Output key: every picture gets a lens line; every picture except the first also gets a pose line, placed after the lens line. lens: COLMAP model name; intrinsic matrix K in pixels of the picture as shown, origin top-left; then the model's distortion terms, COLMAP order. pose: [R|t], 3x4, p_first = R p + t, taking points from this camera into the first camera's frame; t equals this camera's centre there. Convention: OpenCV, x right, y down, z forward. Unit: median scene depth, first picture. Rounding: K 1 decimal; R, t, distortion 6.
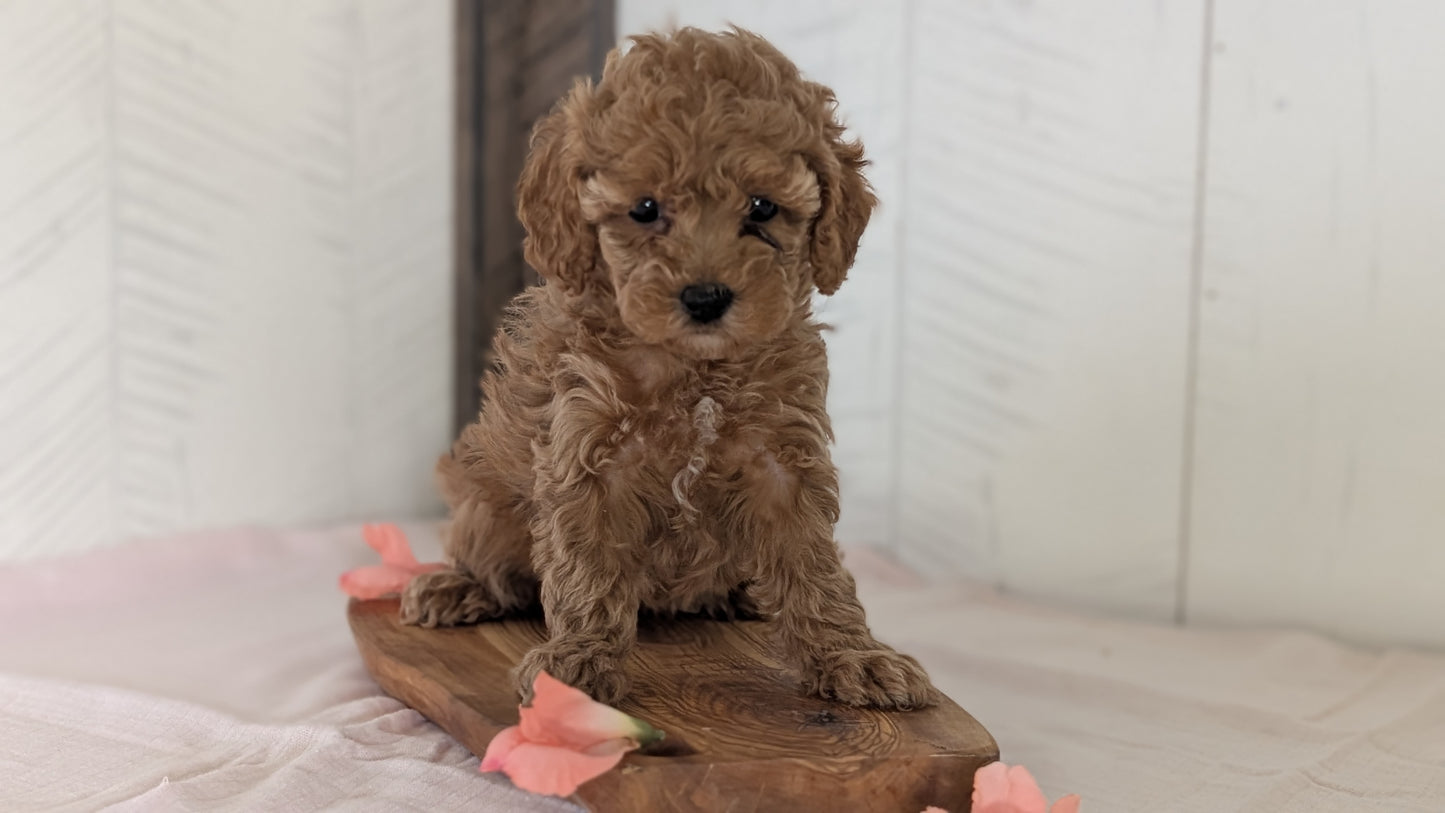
lens RADIAL K [[2150.6, 0, 711.7], [0, 2150.6, 440.3], [0, 0, 1]] dist [0.046366, 0.000000]
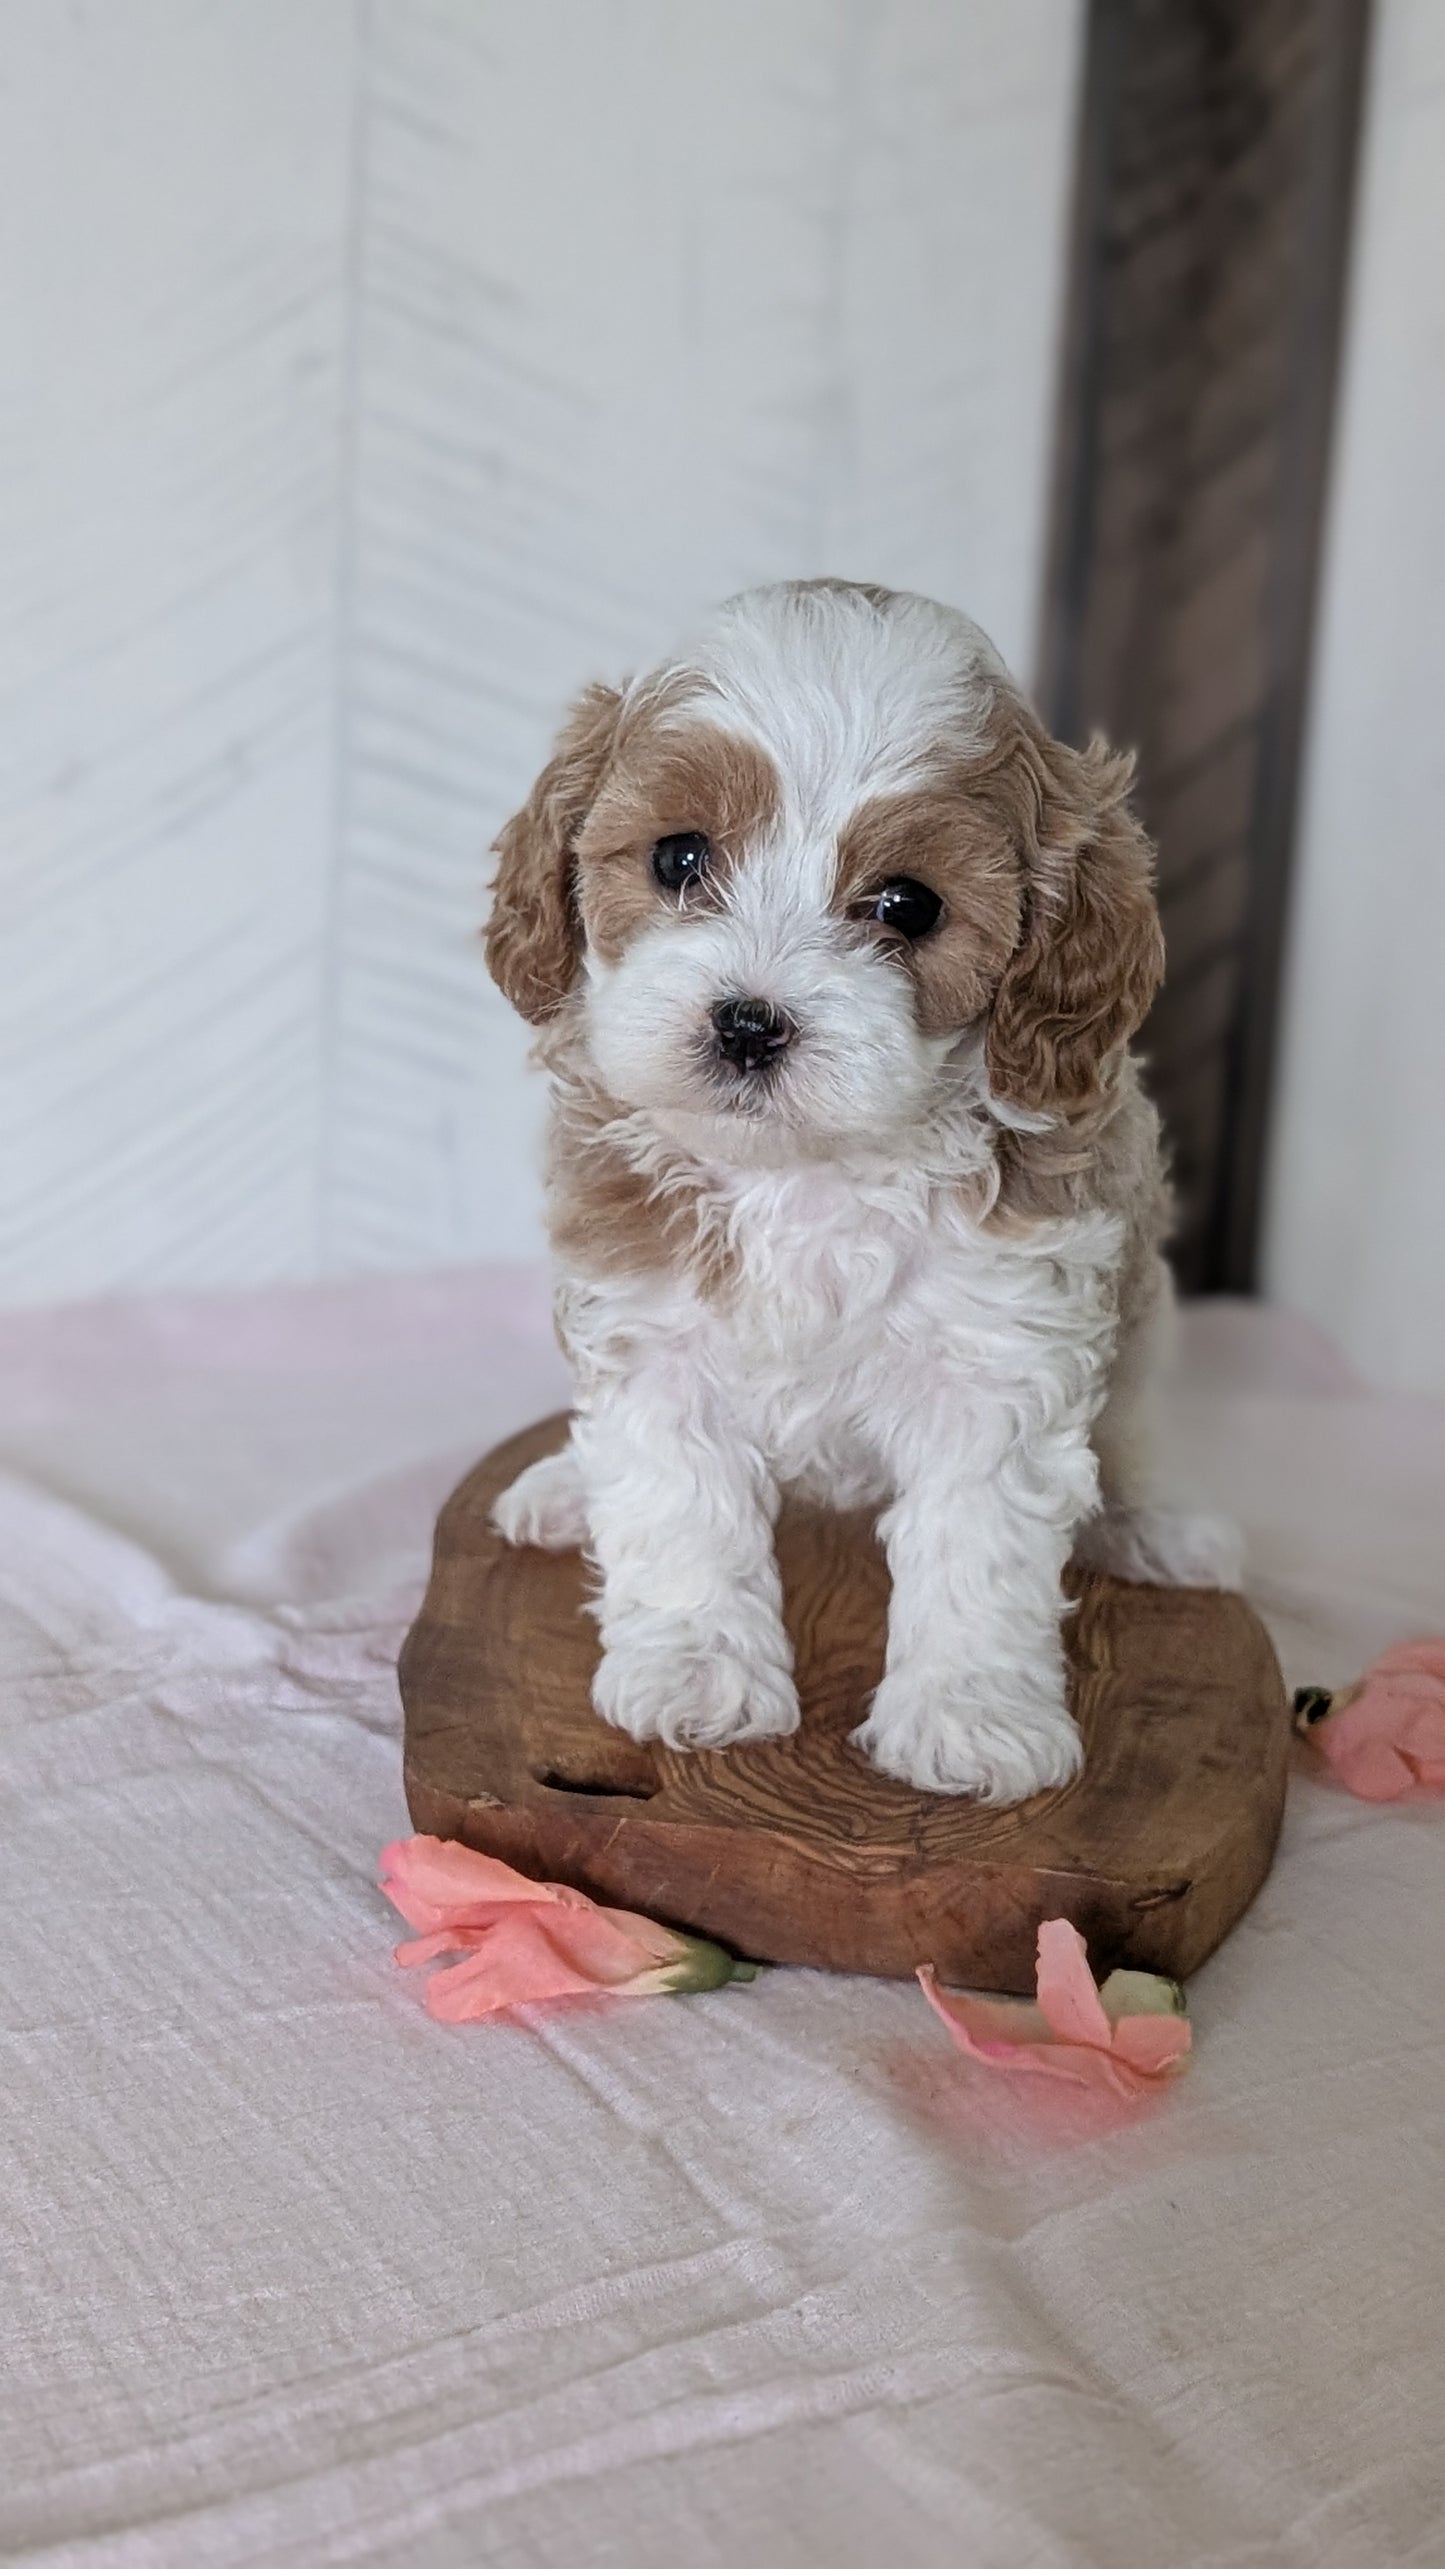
lens RADIAL K [[3823.4, 0, 714.5], [0, 3823.4, 1291.3], [0, 0, 1]] dist [0.046366, 0.000000]
pose [[0.902842, 0.116551, -0.413876, 0.370569], [-0.088709, 0.992343, 0.085939, -0.068076], [0.420723, -0.040875, 0.906268, 0.079088]]
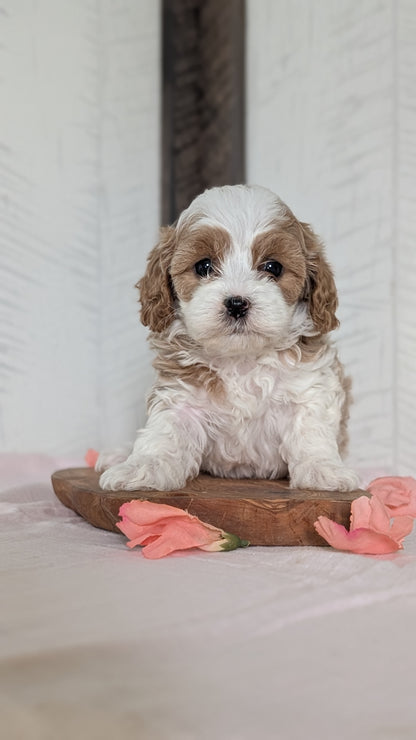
lens RADIAL K [[1101.3, 0, 207.7], [0, 1101.3, 383.2], [0, 0, 1]] dist [0.046366, 0.000000]
pose [[0.982798, -0.020231, -0.183574, 0.147890], [-0.005477, 0.990352, -0.138465, 0.156116], [0.184604, 0.137088, 0.973205, 0.136000]]
